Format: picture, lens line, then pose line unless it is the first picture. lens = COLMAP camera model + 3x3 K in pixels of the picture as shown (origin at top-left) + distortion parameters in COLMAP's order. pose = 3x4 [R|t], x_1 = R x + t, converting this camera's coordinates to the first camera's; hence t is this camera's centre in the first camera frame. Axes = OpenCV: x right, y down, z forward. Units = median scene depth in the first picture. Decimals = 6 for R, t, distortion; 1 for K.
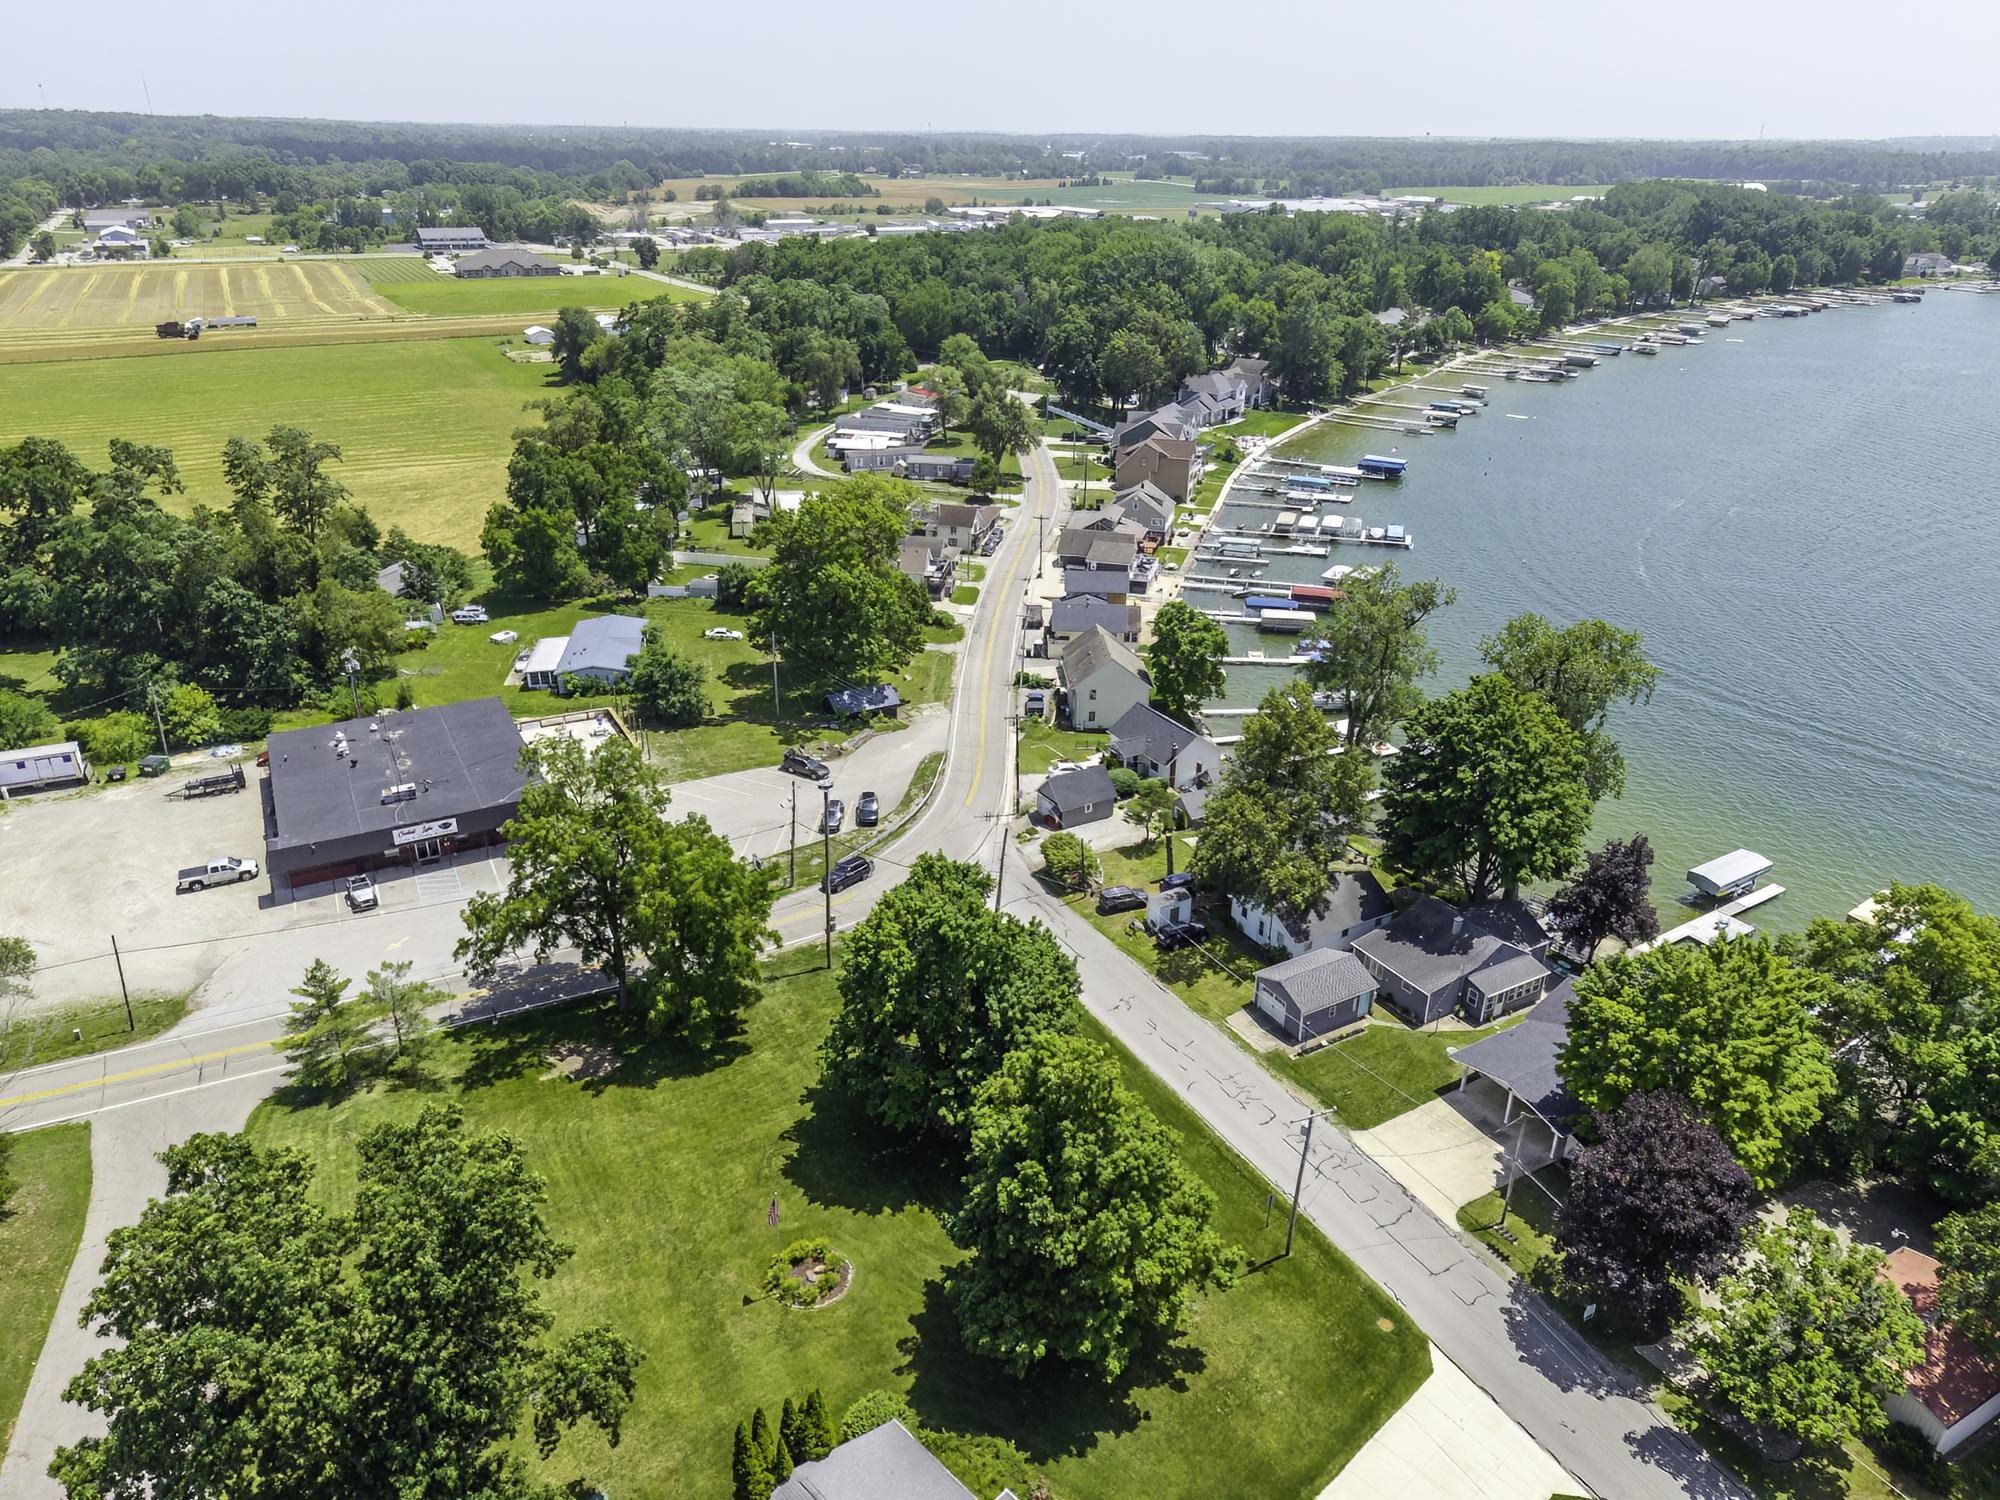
lens RADIAL K [[1319.6, 0, 1000.0], [0, 1319.6, 750.0], [0, 0, 1]] dist [0.074046, -0.076902]
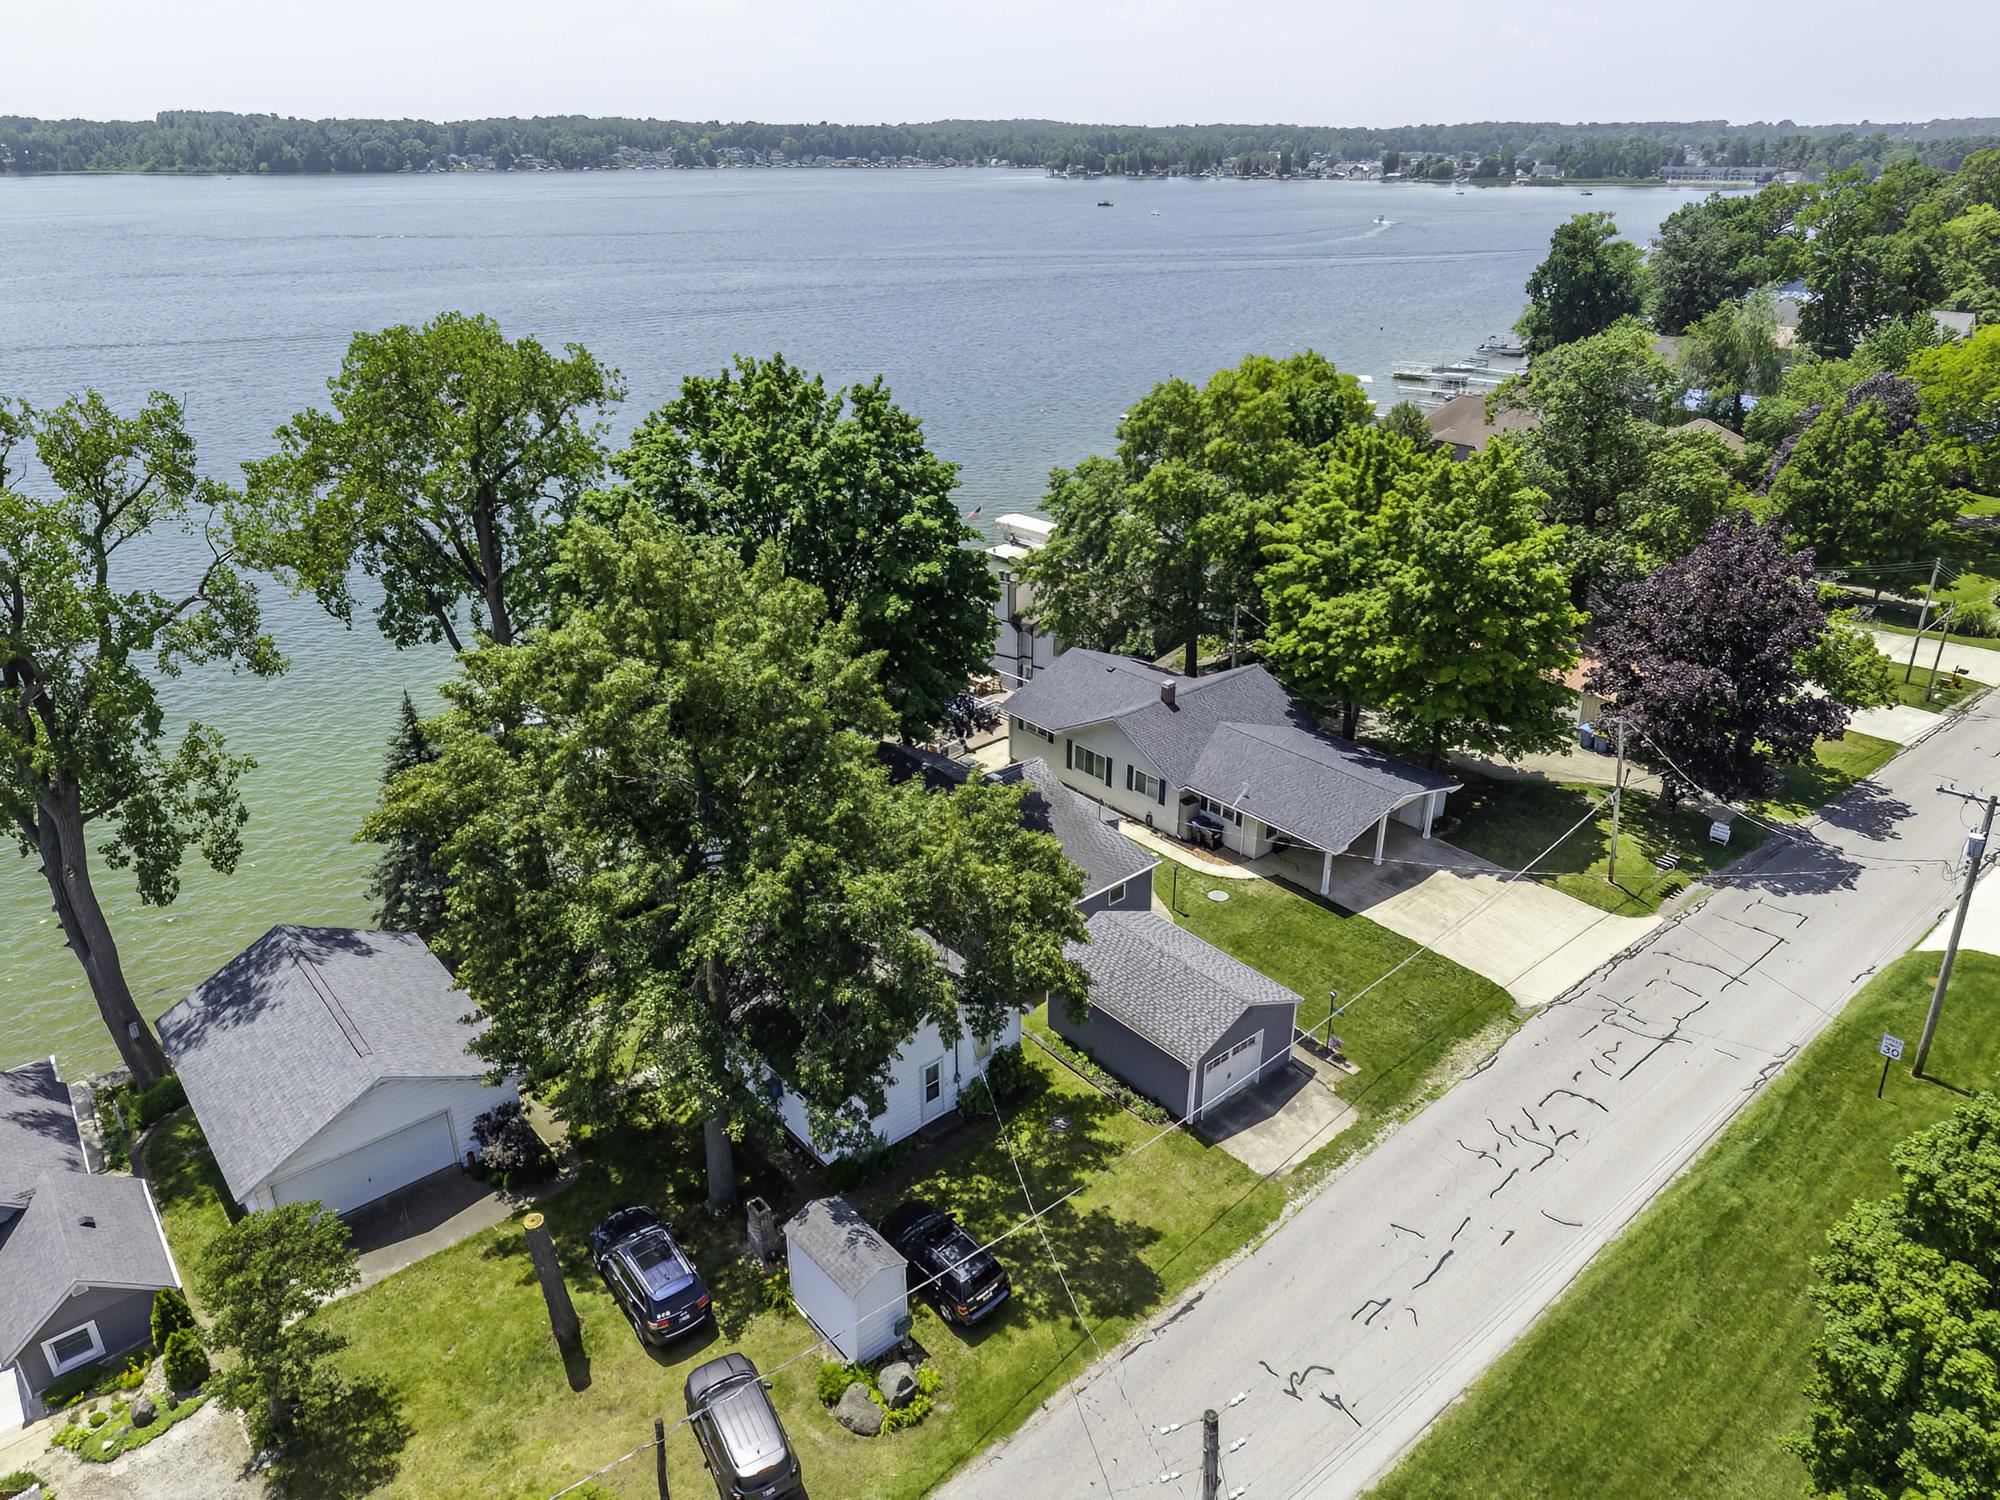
lens RADIAL K [[1335.3, 0, 1003.7], [0, 1335.3, 737.9], [0, 0, 1]] dist [0.042378, -0.028510]
pose [[-0.200222, -0.411965, 0.888930, -0.083066], [0.408435, 0.789608, 0.457931, -0.083495], [-0.890557, 0.454758, 0.010165, 0.624472]]
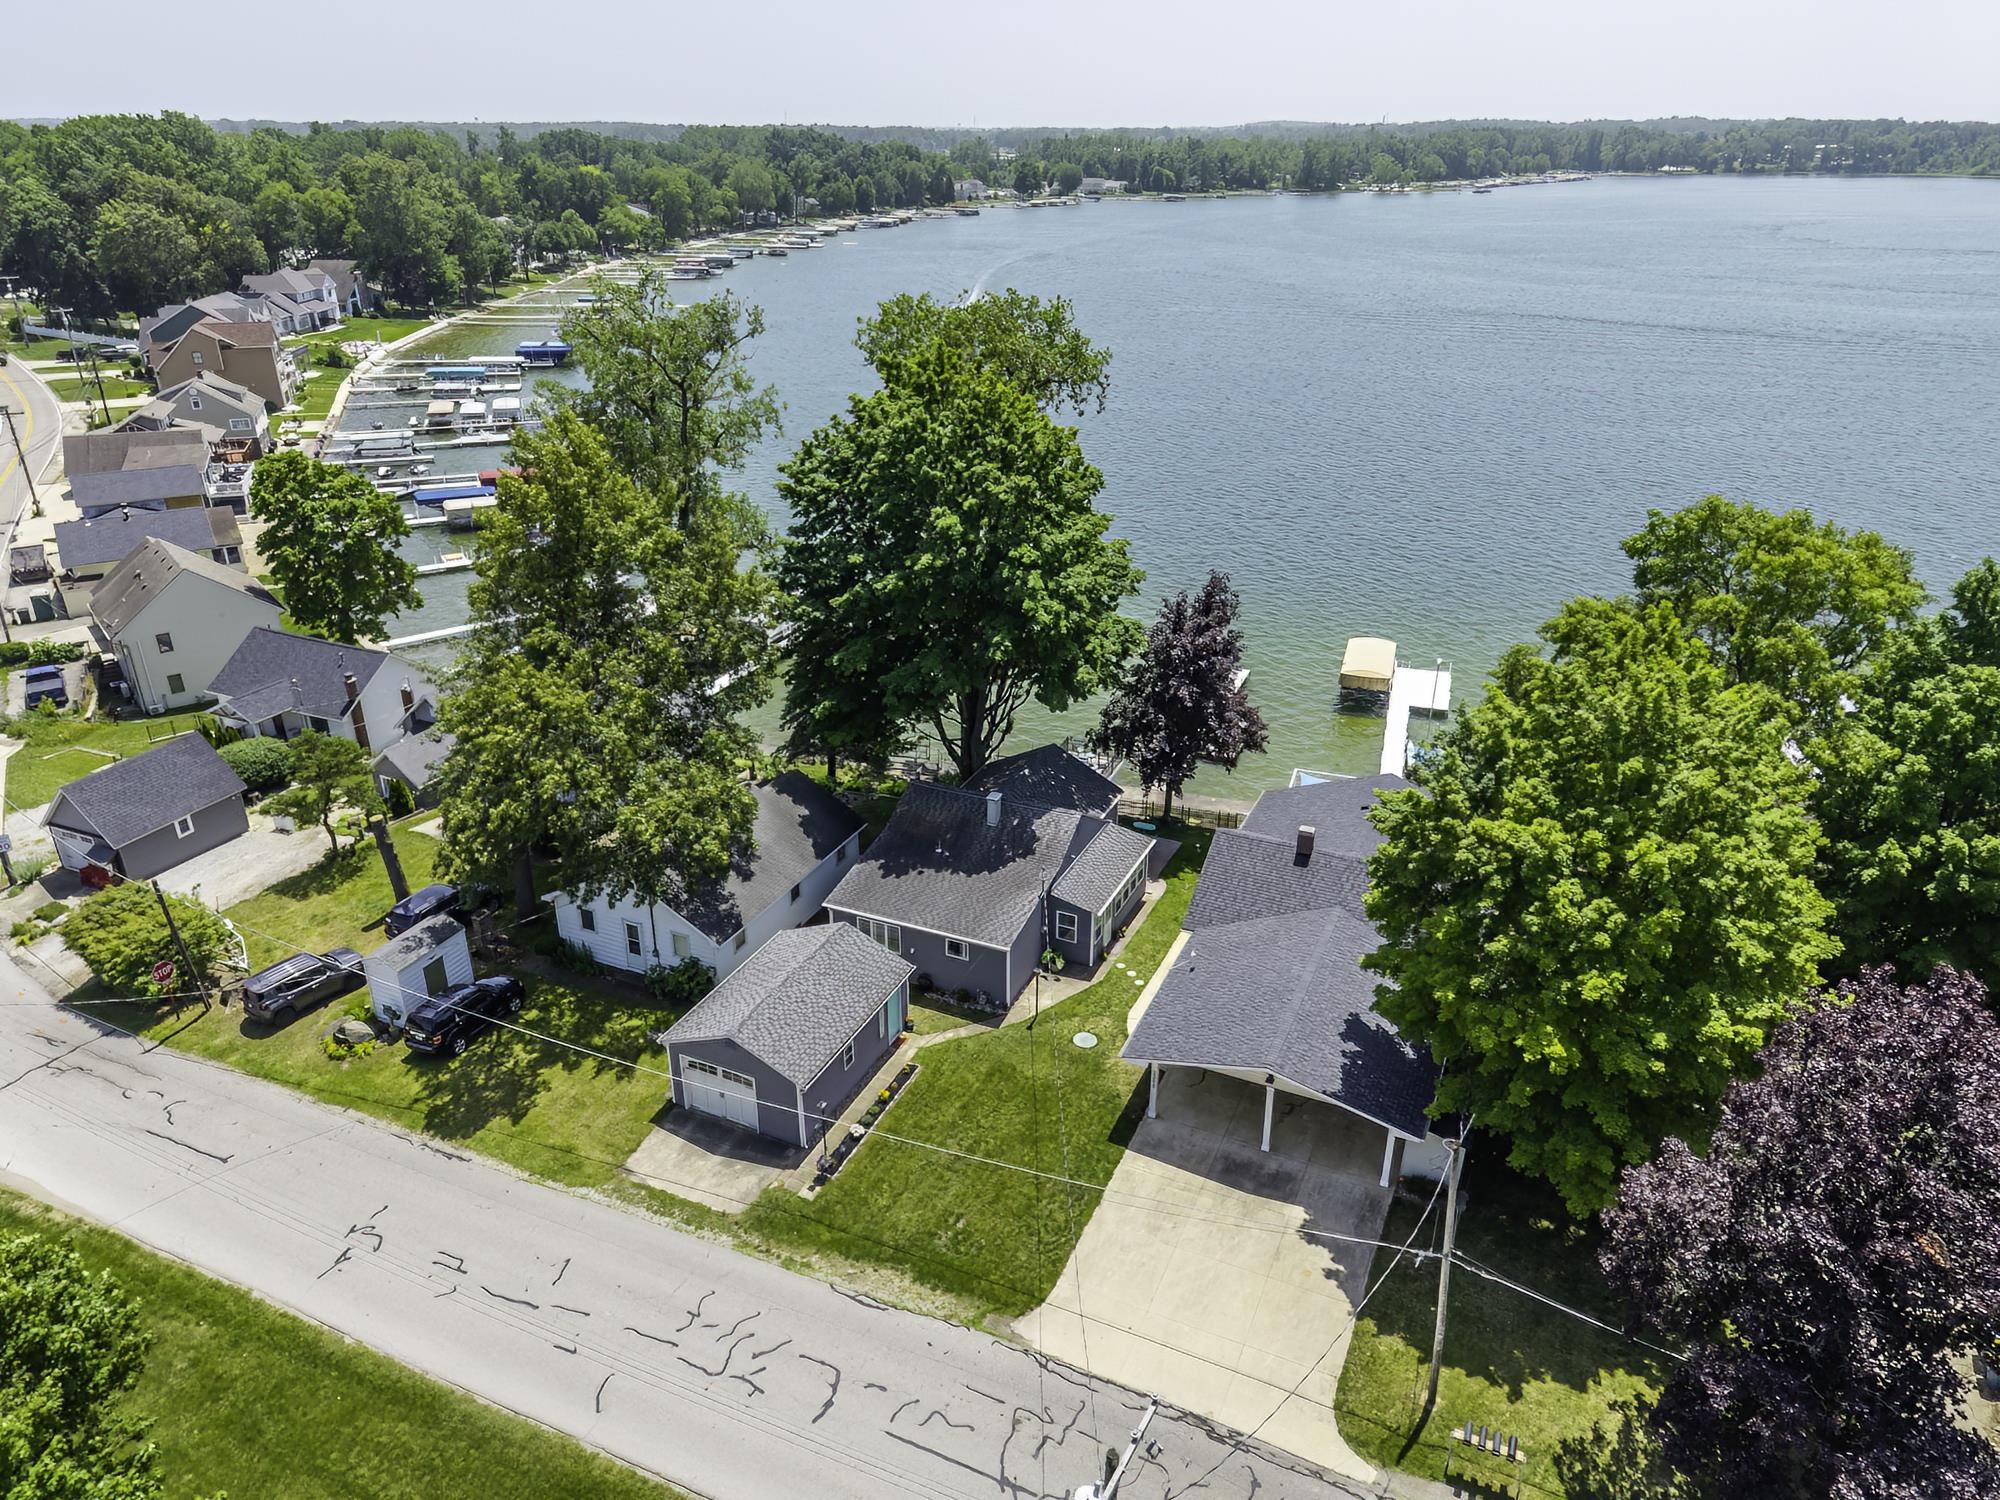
lens RADIAL K [[1329.0, 0, 1005.3], [0, 1329.0, 751.5], [0, 0, 1]] dist [0.038424, -0.022172]
pose [[0.810559, -0.254239, 0.527595, 0.047103], [0.252514, 0.964537, 0.076850, 0.044531], [-0.528423, 0.070934, 0.846013, 0.349424]]
